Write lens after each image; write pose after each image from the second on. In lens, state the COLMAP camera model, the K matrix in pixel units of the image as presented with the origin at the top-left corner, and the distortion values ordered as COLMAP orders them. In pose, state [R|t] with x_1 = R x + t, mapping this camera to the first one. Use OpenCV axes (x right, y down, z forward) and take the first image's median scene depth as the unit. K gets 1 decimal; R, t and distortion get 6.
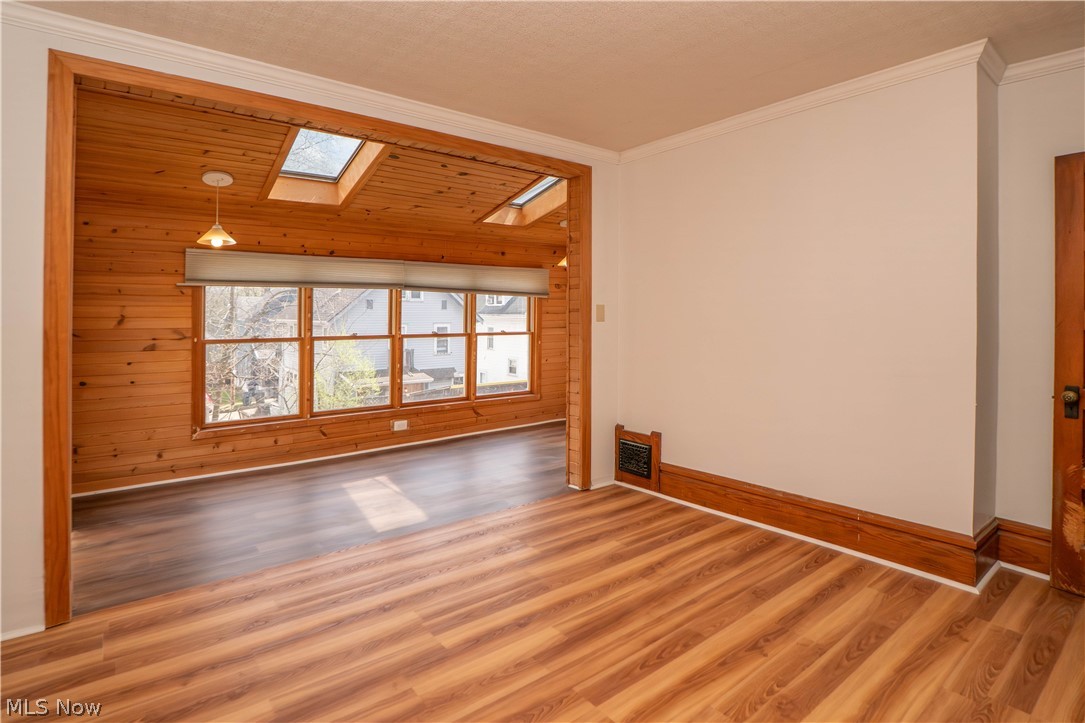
lens RADIAL K [[541.5, 0, 517.5], [0, 541.5, 360.8], [0, 0, 1]] dist [-0.039293, 0.009079]
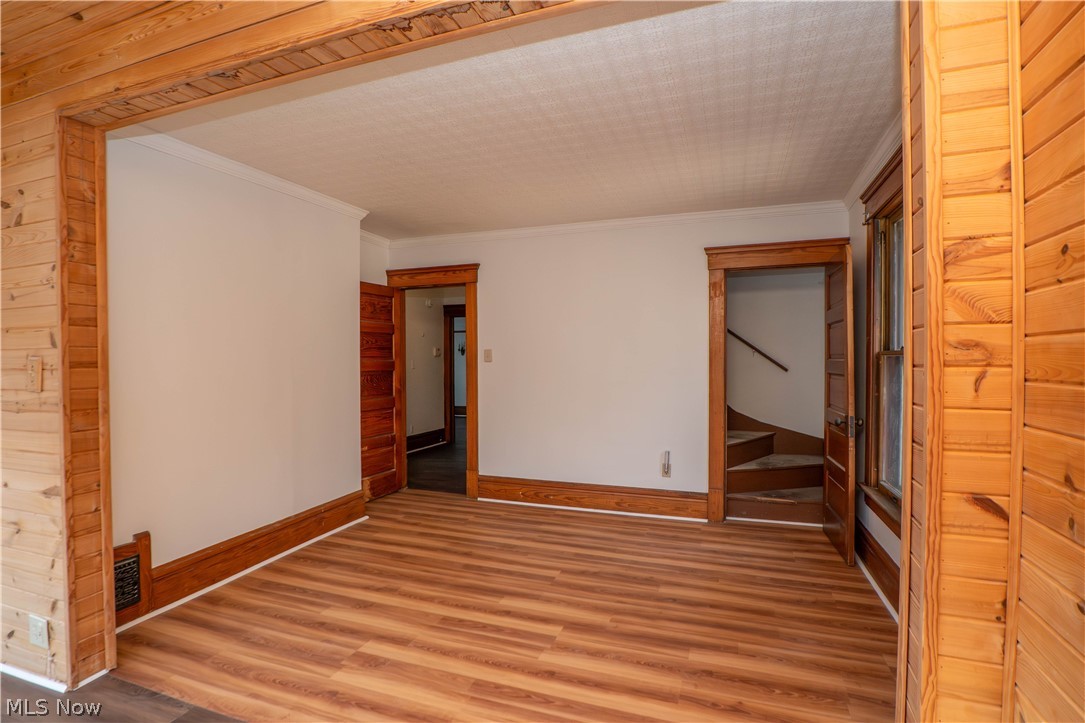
lens RADIAL K [[541.5, 0, 517.5], [0, 541.5, 360.8], [0, 0, 1]] dist [-0.039293, 0.009079]
pose [[-0.519043, -0.002018, 0.854746, -0.937175], [0.075319, 0.995999, 0.048089, -0.150538], [-0.851423, 0.089339, -0.516815, 1.334773]]
